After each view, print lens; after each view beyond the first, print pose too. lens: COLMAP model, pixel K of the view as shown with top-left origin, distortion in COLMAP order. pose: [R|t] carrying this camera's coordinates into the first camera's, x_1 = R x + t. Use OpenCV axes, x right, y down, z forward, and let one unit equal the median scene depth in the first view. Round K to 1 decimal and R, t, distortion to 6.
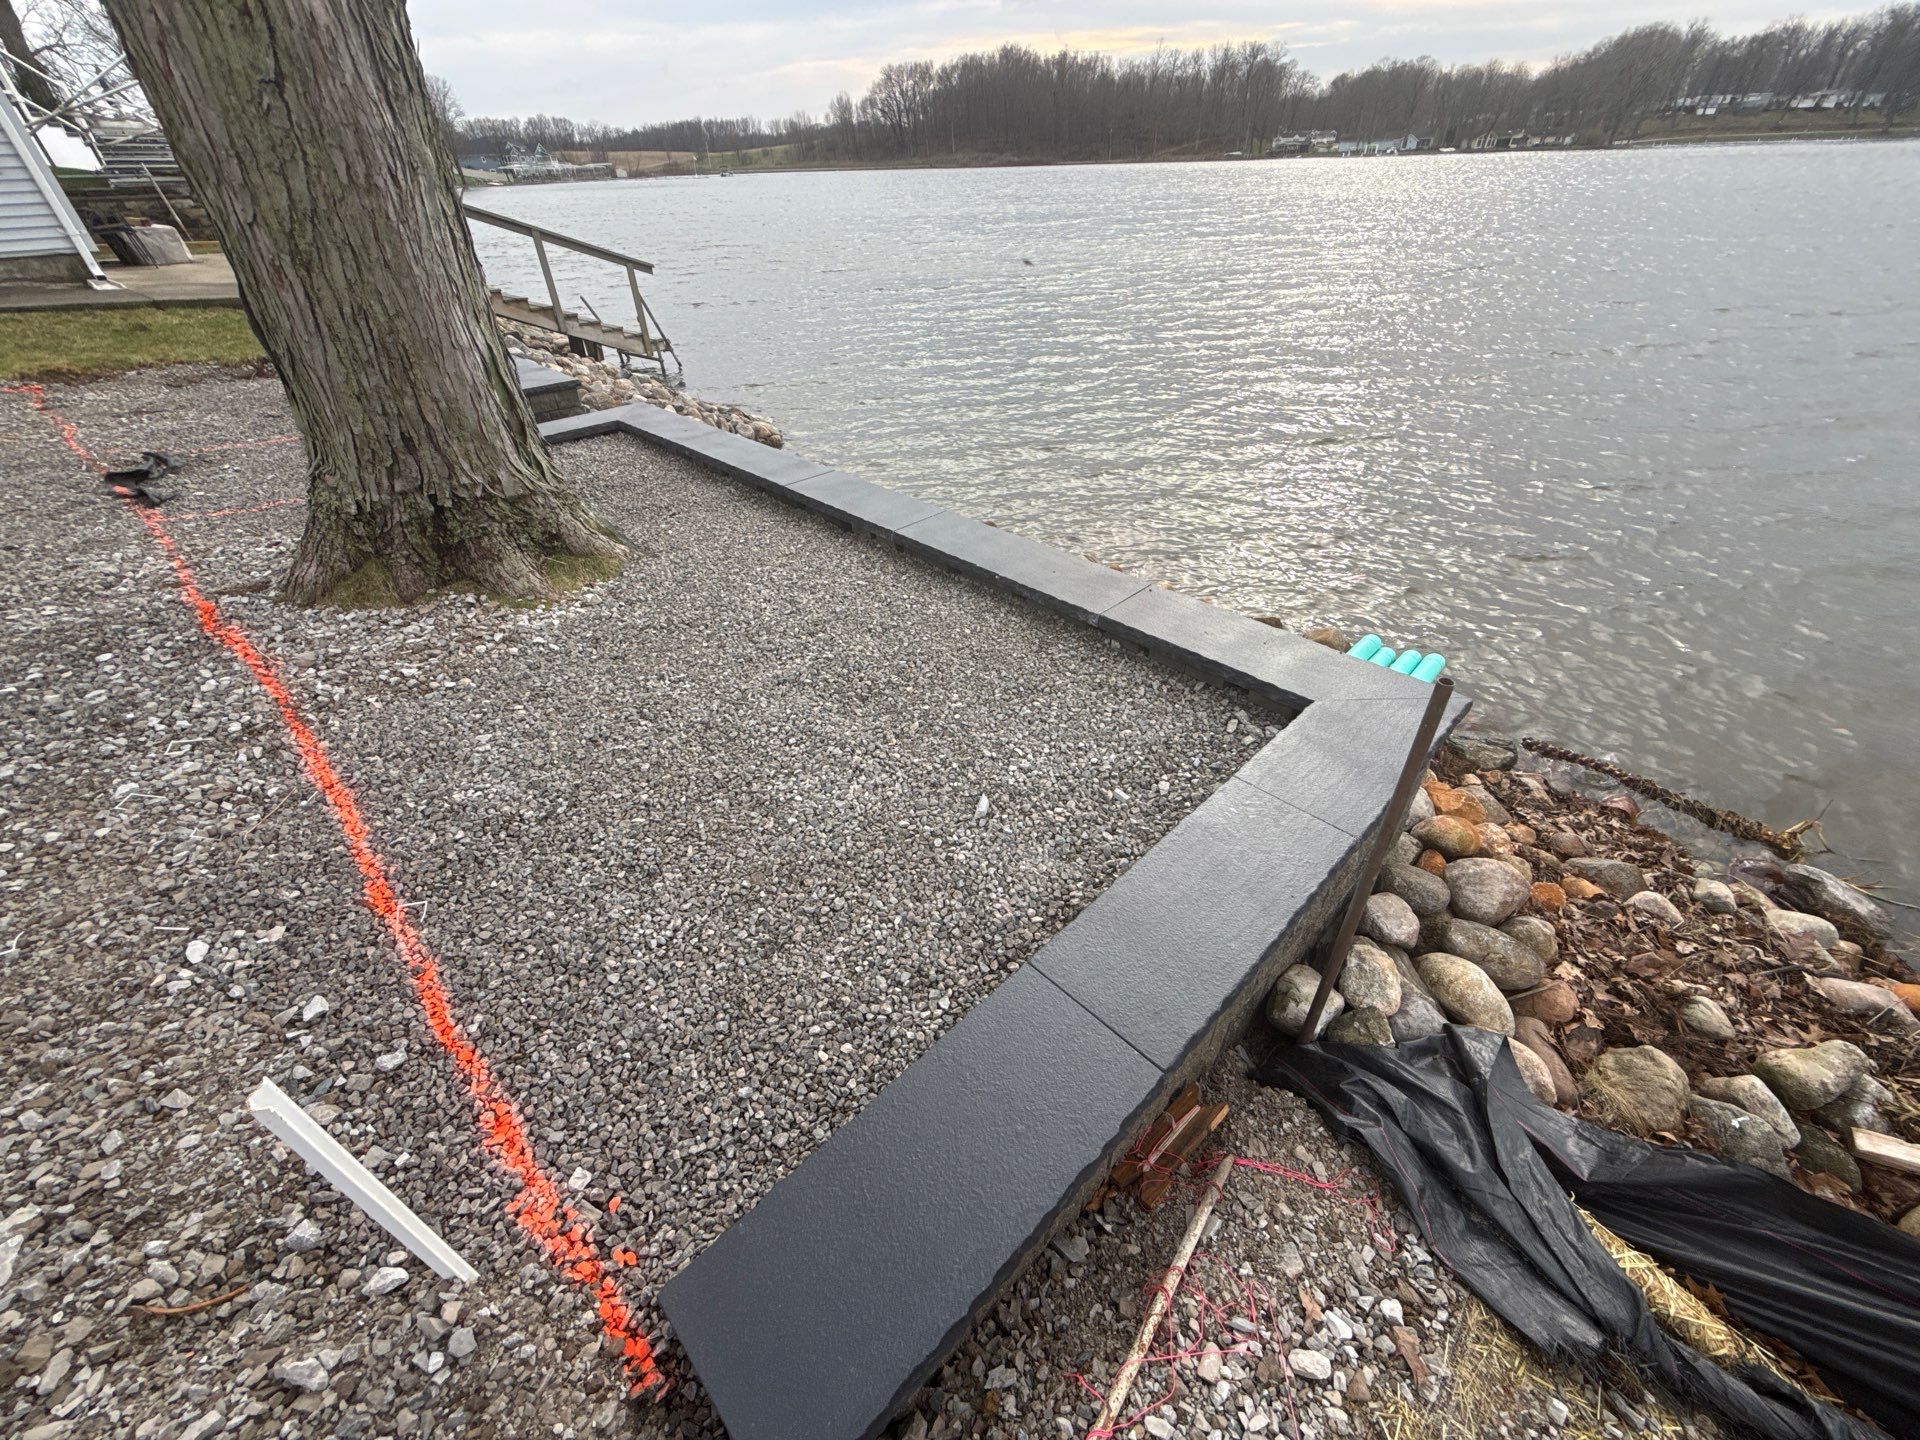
lens RADIAL K [[762.2, 0, 963.1], [0, 762.2, 720.1], [0, 0, 1]] dist [0.001470, -0.000131]
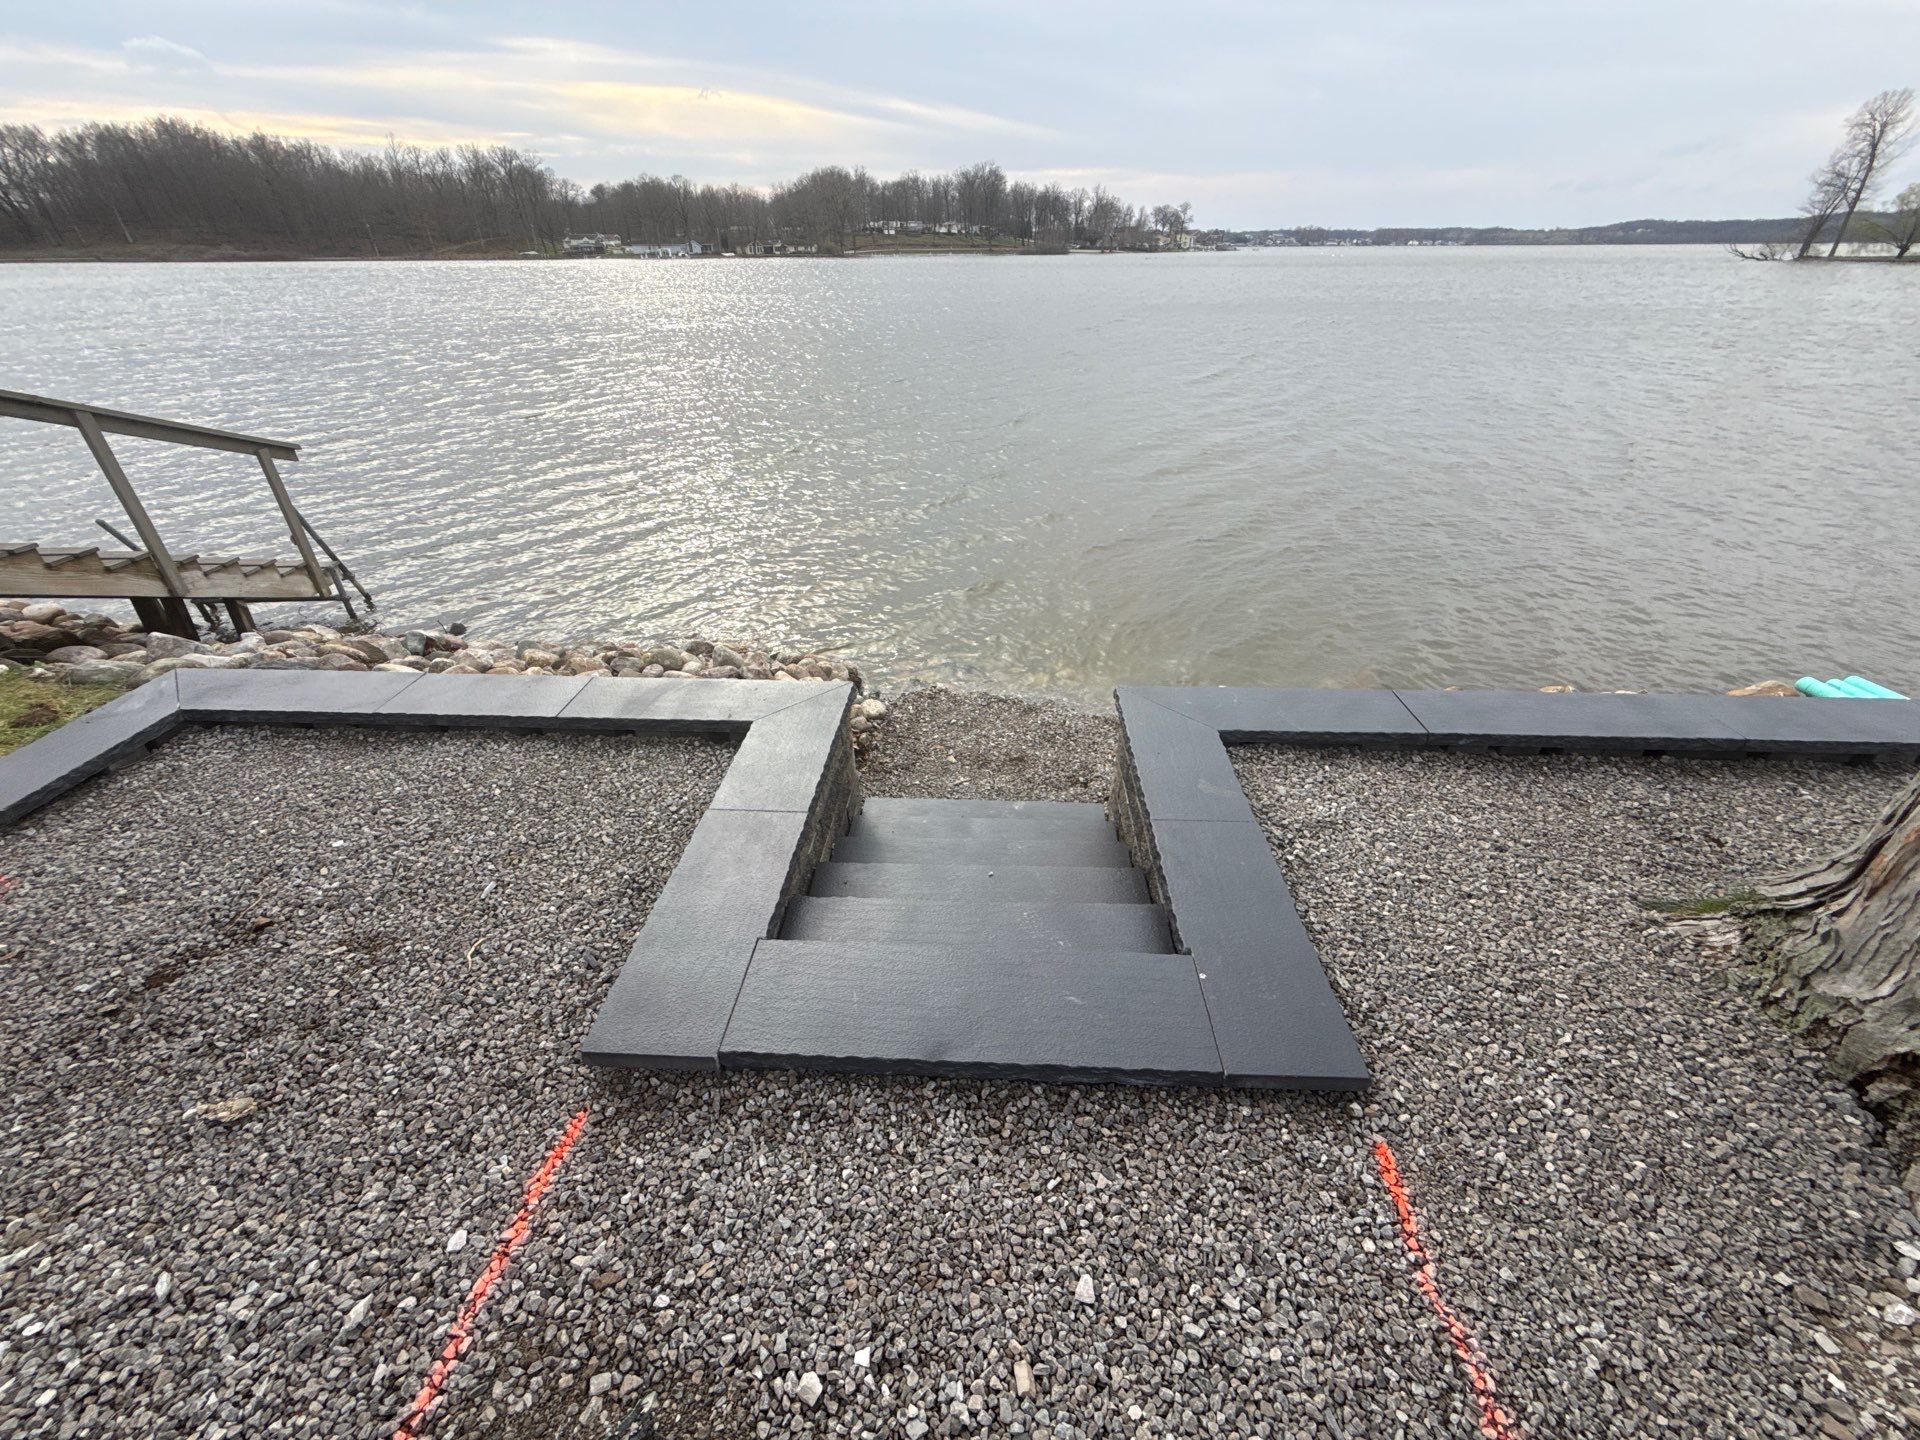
lens RADIAL K [[762.2, 0, 963.1], [0, 762.2, 720.1], [0, 0, 1]] dist [0.001470, -0.000131]
pose [[0.731701, -0.339572, 0.591019, -0.450131], [0.391824, 0.919037, 0.042945, -0.241049], [-0.557752, 0.200153, 0.805513, 0.309995]]
